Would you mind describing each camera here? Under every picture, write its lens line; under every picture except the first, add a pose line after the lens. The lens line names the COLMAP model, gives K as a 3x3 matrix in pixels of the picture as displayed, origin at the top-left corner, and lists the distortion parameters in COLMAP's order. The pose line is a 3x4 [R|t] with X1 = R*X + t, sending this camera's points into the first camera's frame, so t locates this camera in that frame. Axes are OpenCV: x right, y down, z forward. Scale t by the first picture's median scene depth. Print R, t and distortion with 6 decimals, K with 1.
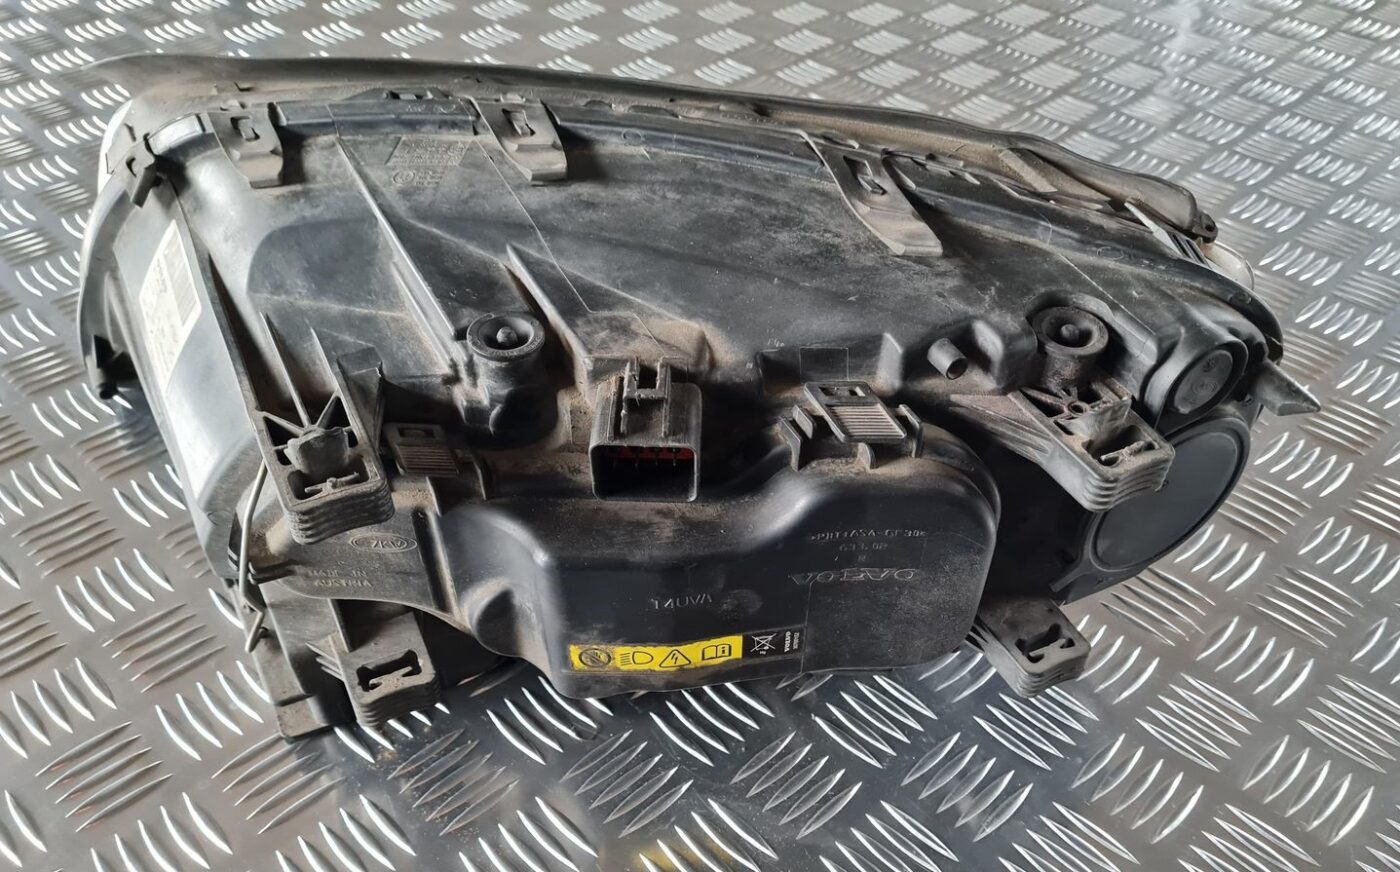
lens RADIAL K [[1250.5, 0, 698.9], [0, 1250.5, 409.1], [0, 0, 1]] dist [0.002580, 0.002978]
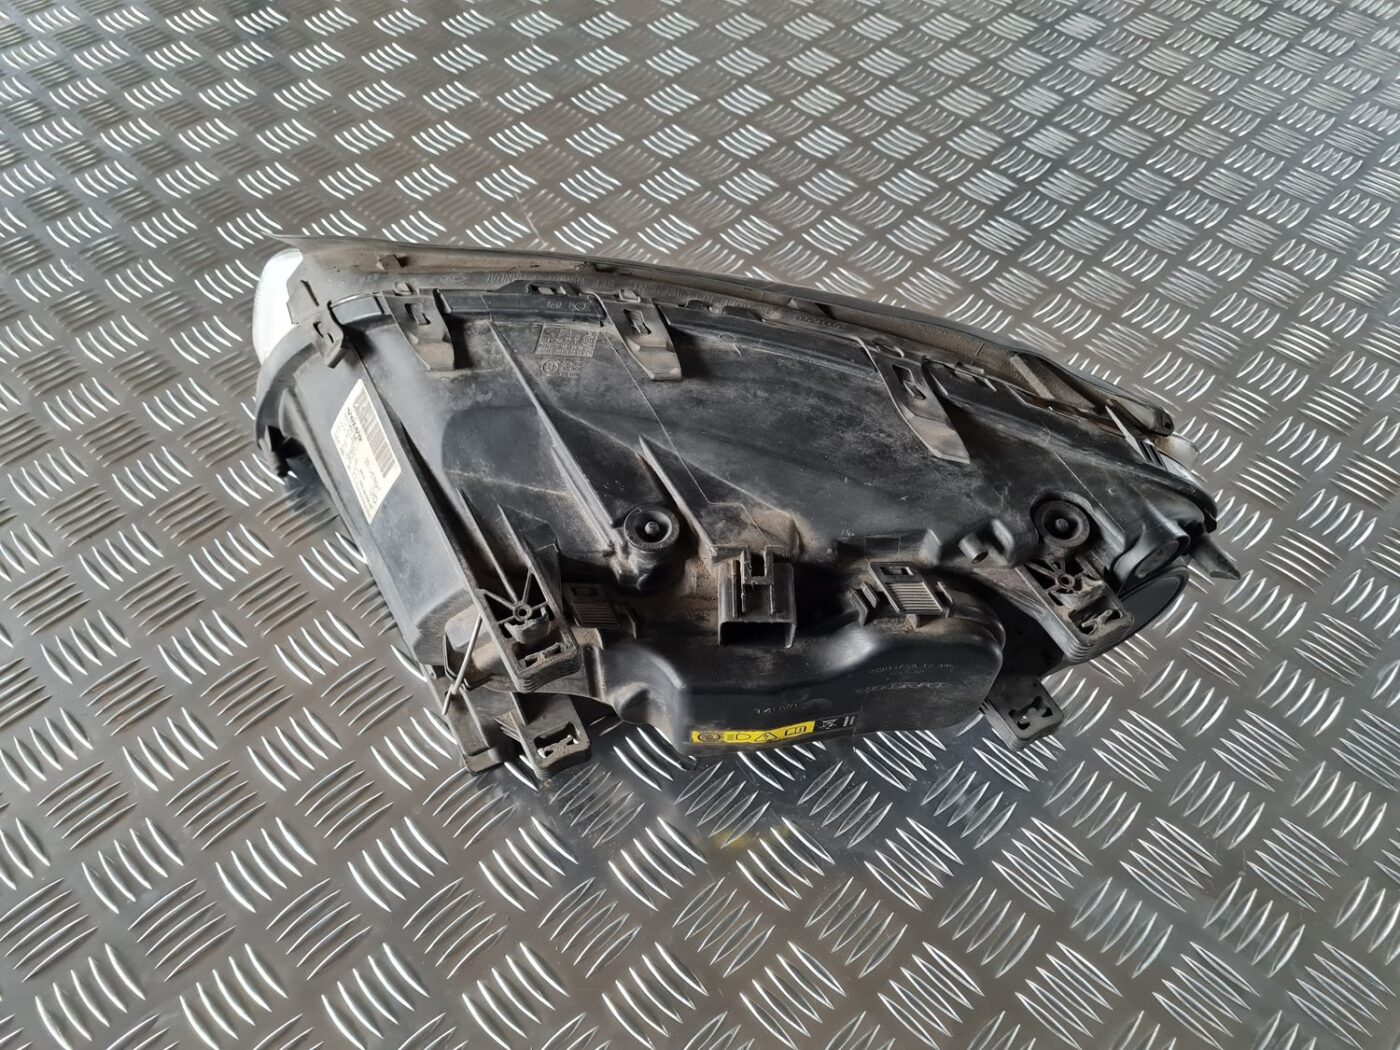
lens RADIAL K [[1107.8, 0, 700.0], [0, 1107.8, 525.0], [0, 0, 1]] dist [0.003386, -0.006262]
pose [[0.999969, -0.006503, -0.004422, -0.085505], [0.007104, 0.988180, 0.153131, -0.222221], [0.003374, -0.153157, 0.988196, -0.184043]]
